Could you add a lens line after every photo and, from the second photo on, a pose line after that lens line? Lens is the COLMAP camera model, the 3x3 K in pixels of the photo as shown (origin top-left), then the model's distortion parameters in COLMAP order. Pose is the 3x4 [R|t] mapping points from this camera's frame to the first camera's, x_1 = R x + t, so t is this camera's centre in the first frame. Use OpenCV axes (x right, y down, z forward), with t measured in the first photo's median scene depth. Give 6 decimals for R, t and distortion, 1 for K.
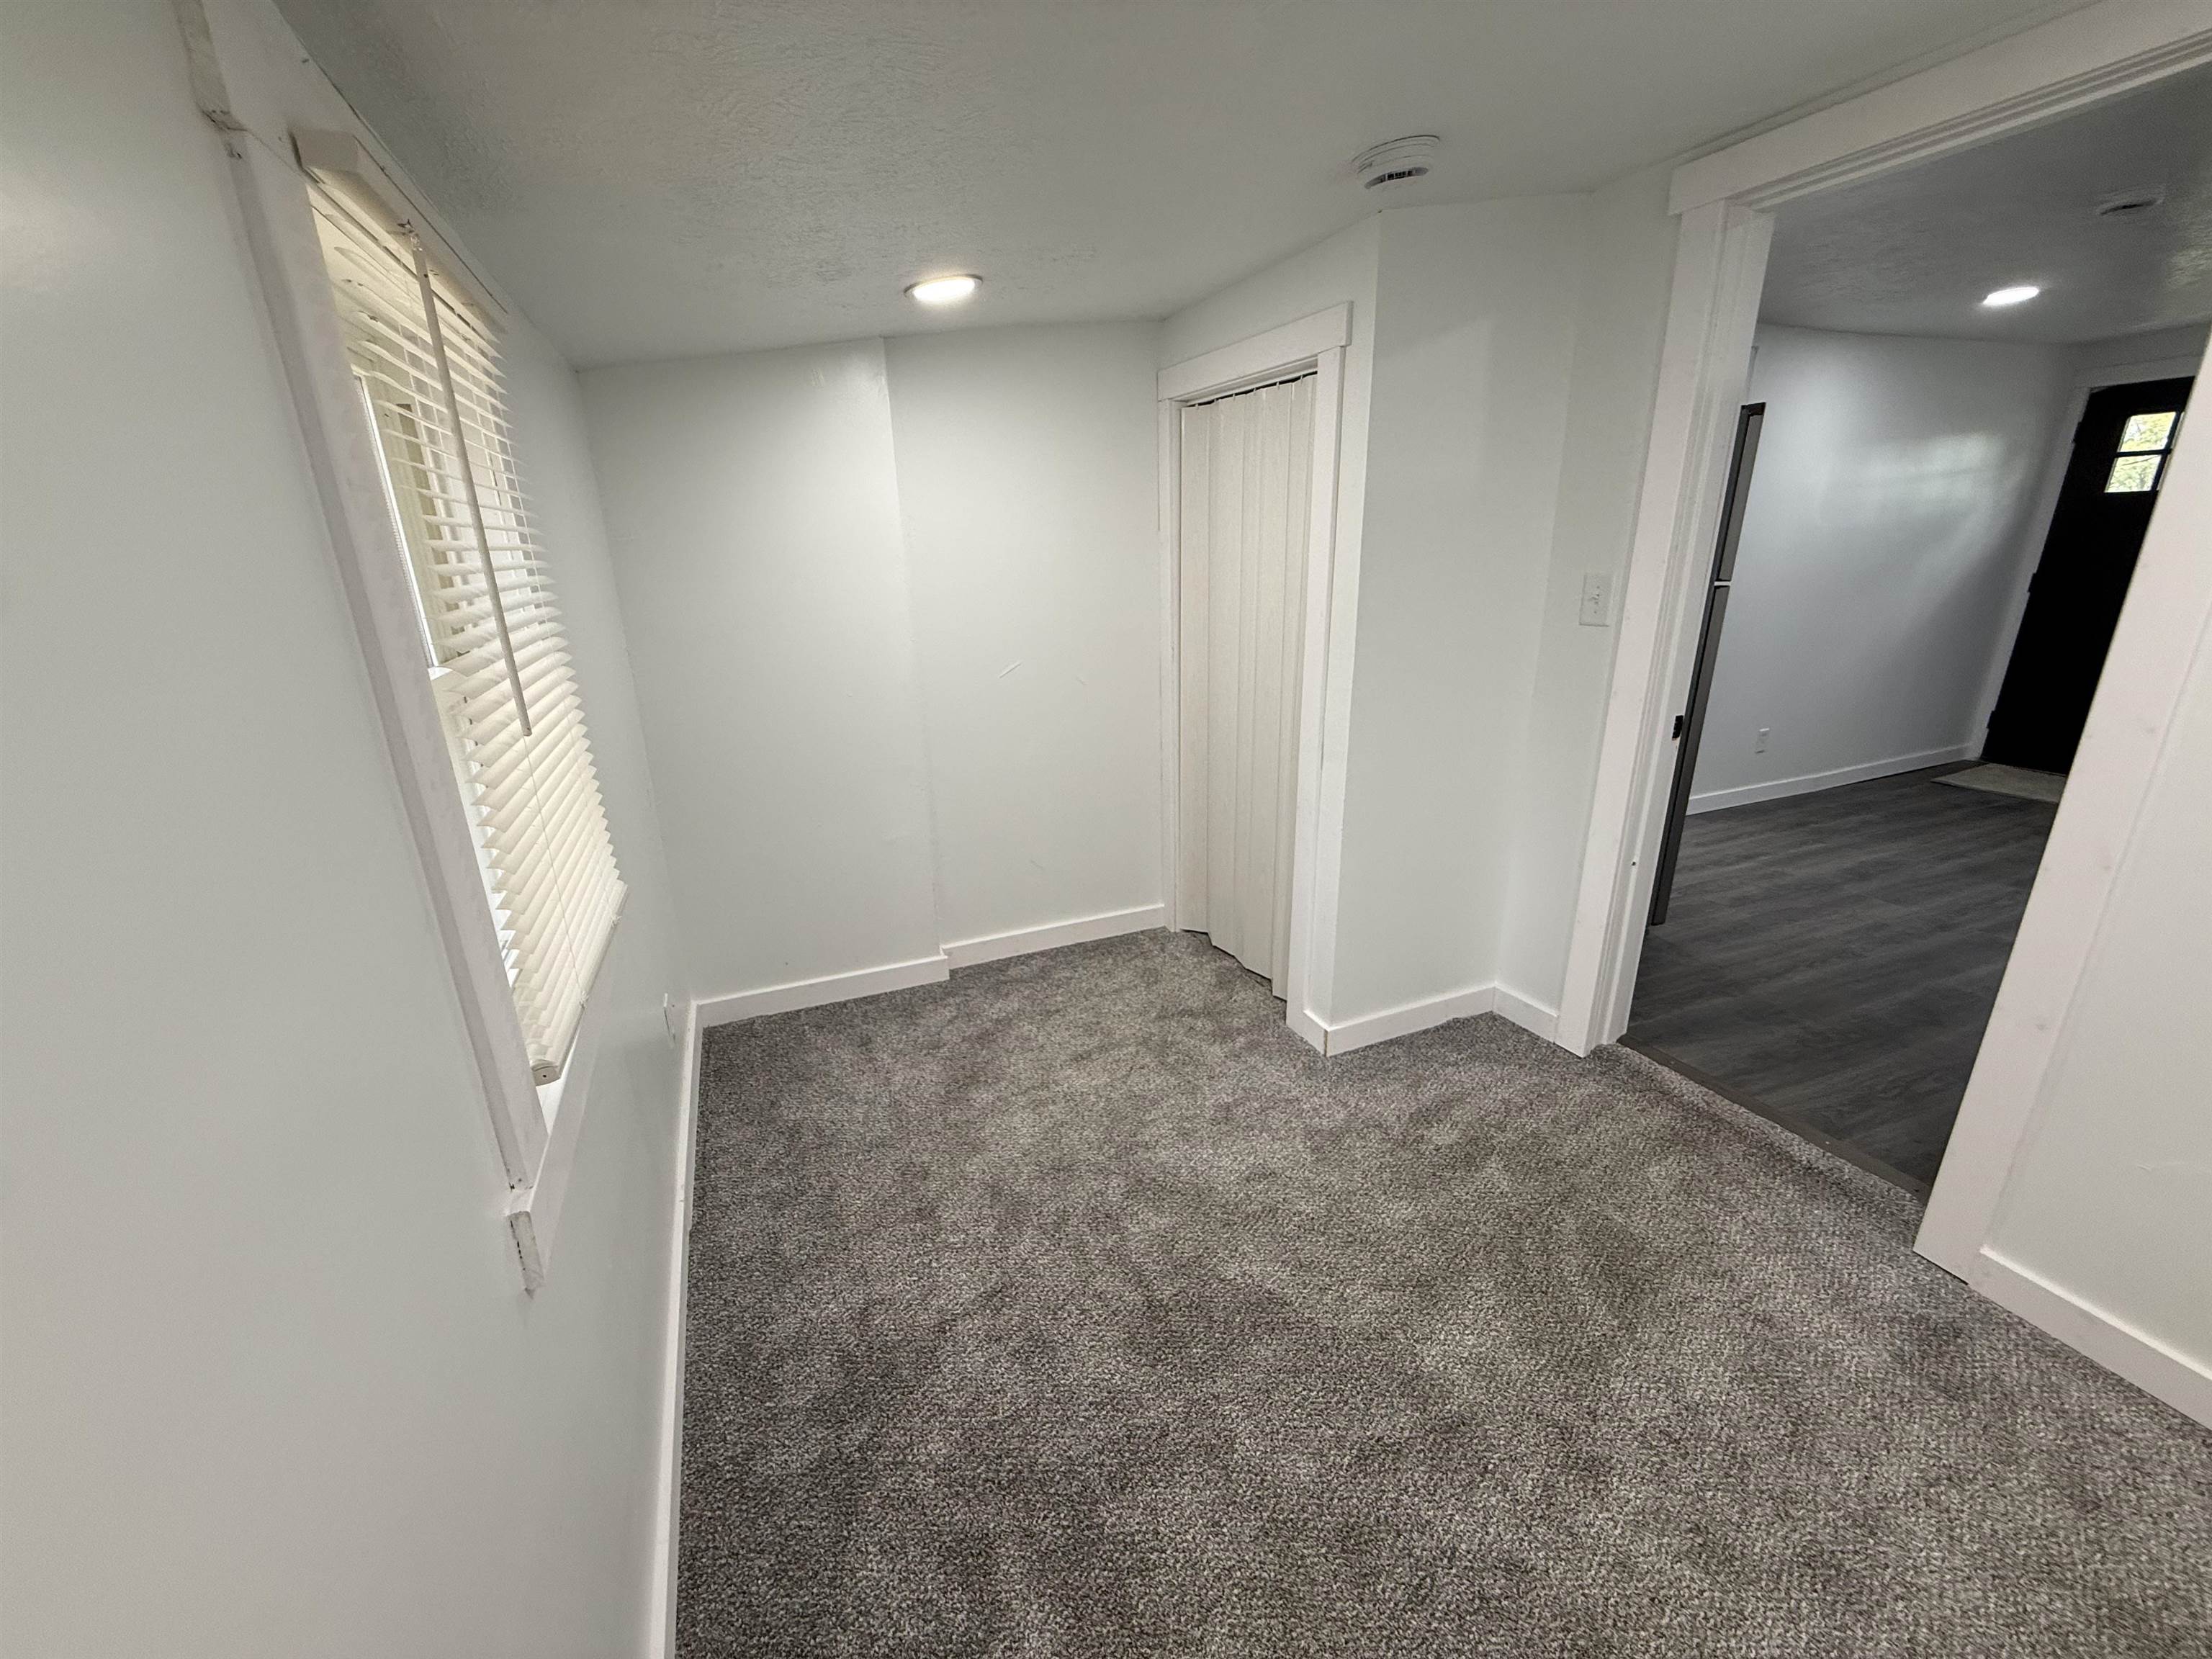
lens RADIAL K [[883.2, 0, 1106.0], [0, 883.2, 829.5], [0, 0, 1]] dist [-0.001589, -0.000012]
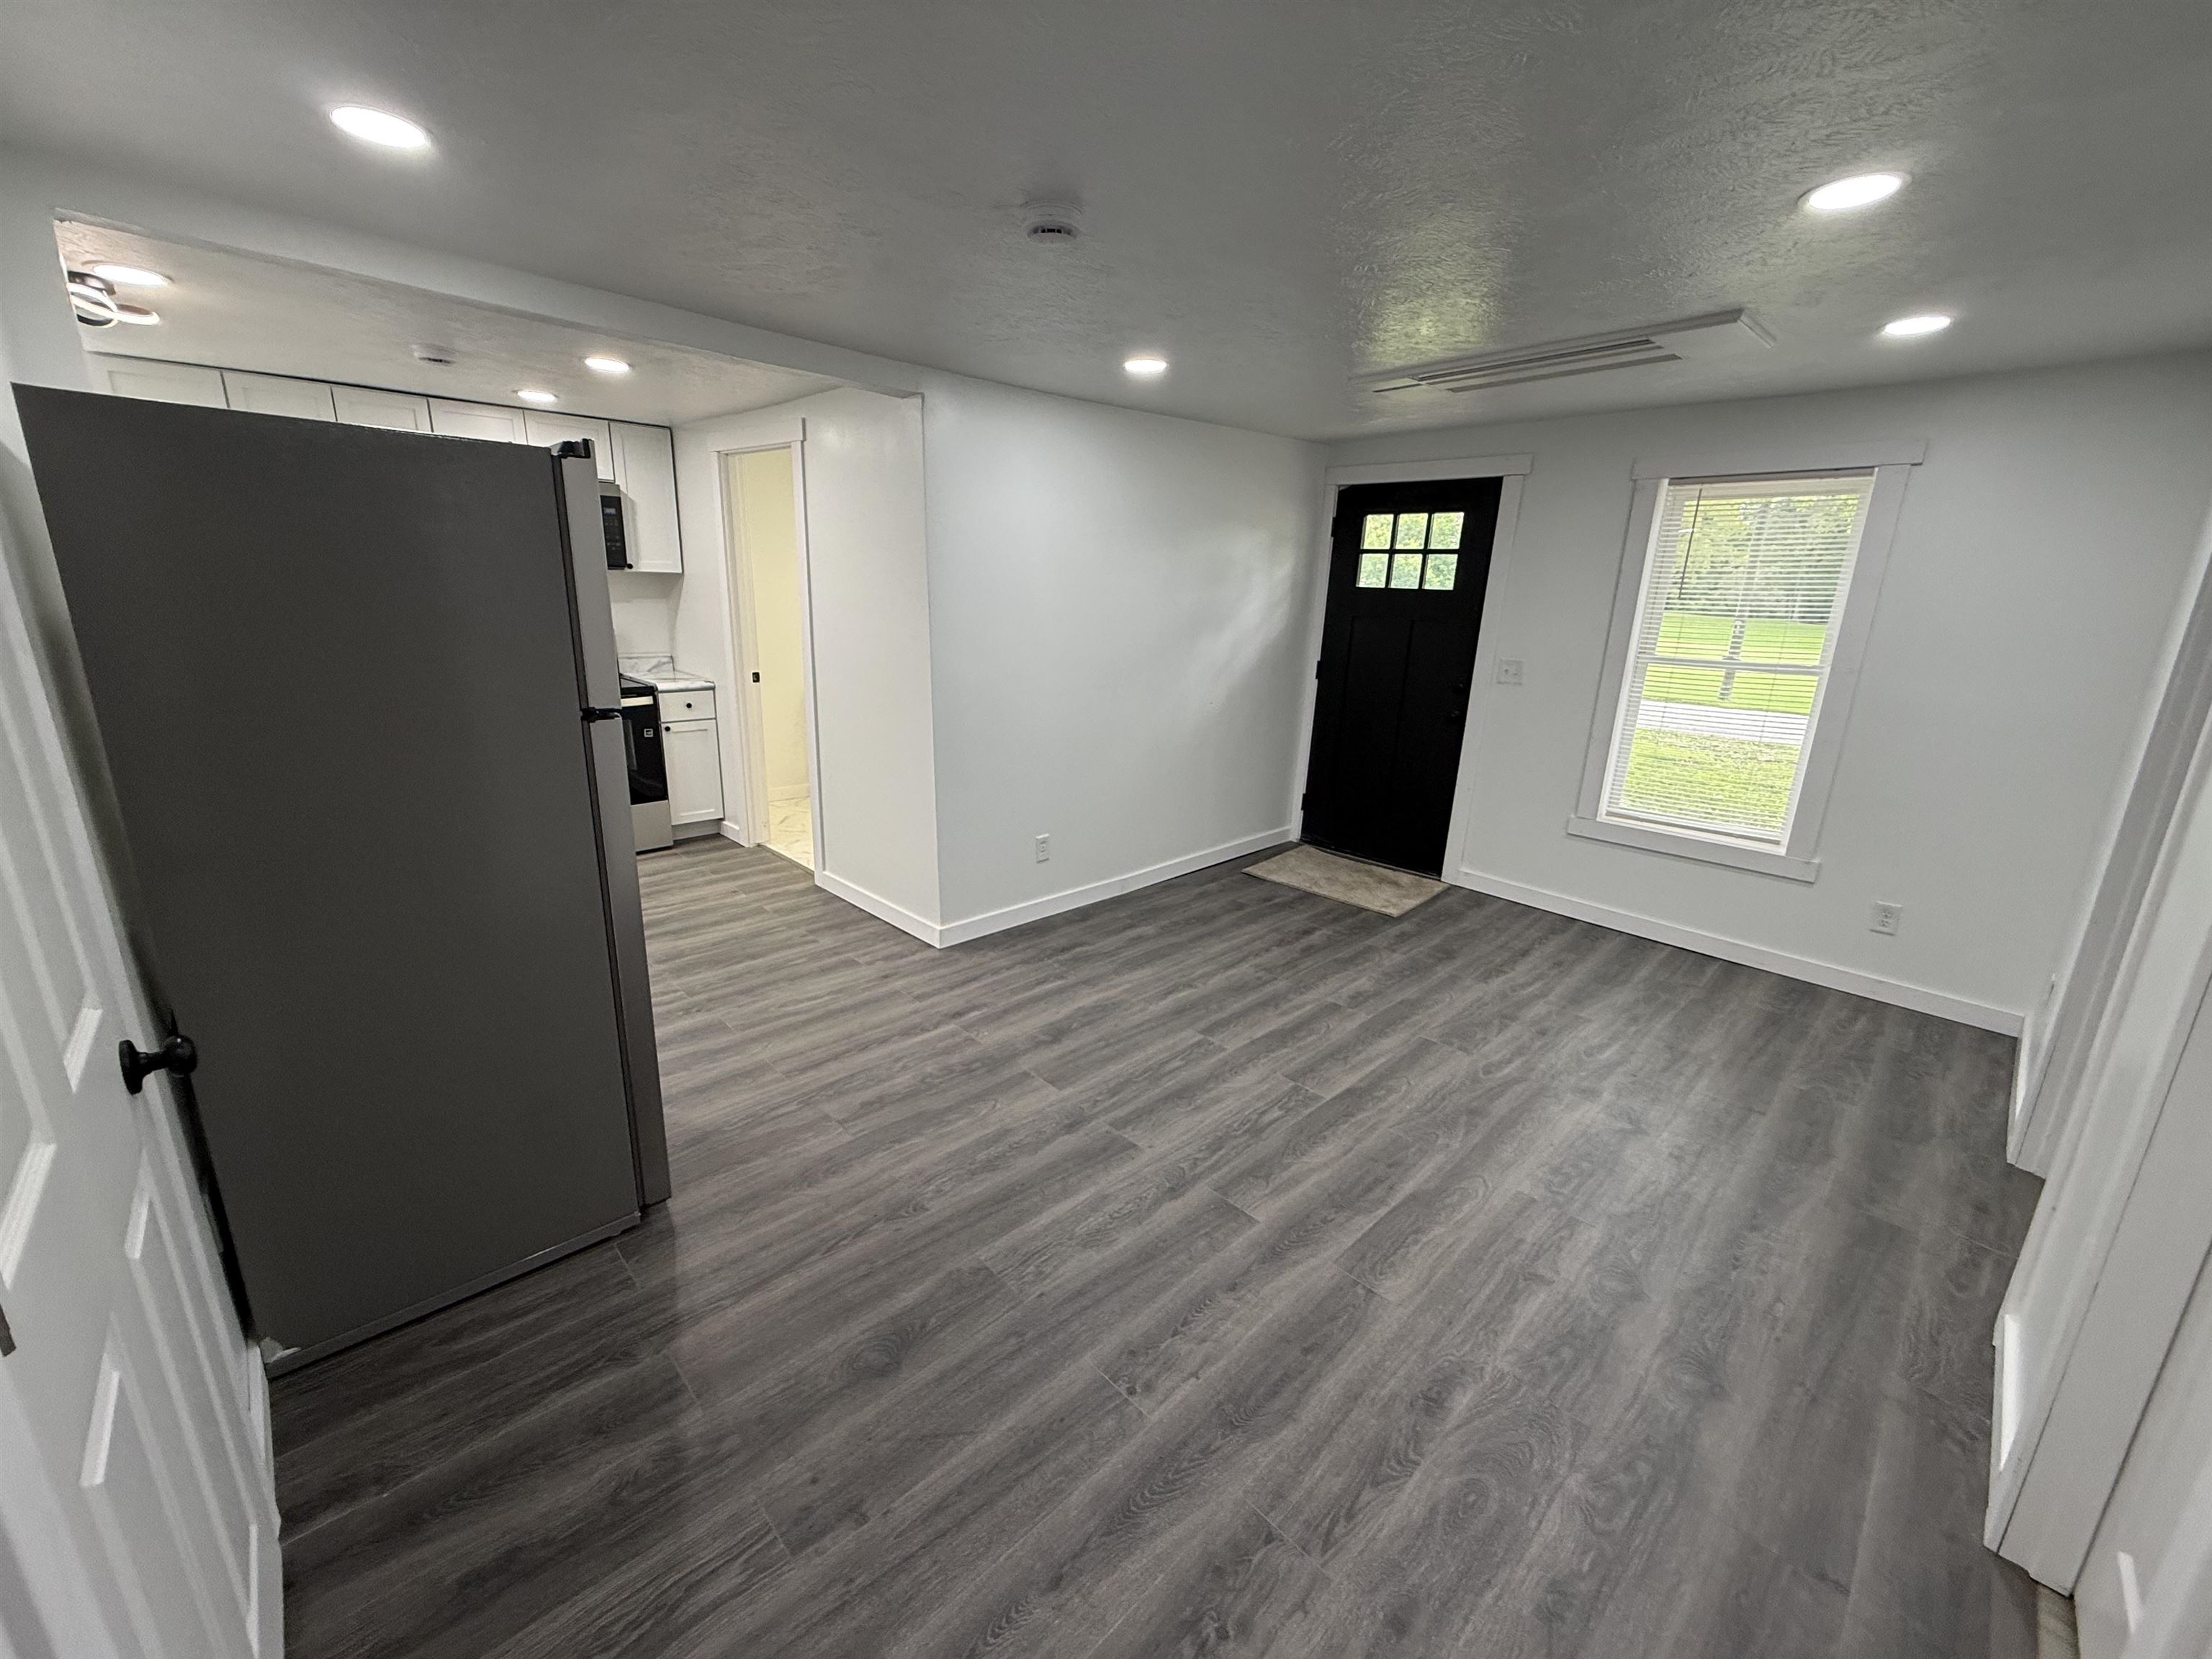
lens RADIAL K [[881.4, 0, 1094.2], [0, 881.4, 828.0], [0, 0, 1]] dist [0.001877, 0.000259]
pose [[0.934336, -0.046595, 0.353335, 0.547325], [0.060108, 0.997817, -0.027363, -0.106440], [-0.351288, 0.046805, 0.935097, 0.182167]]
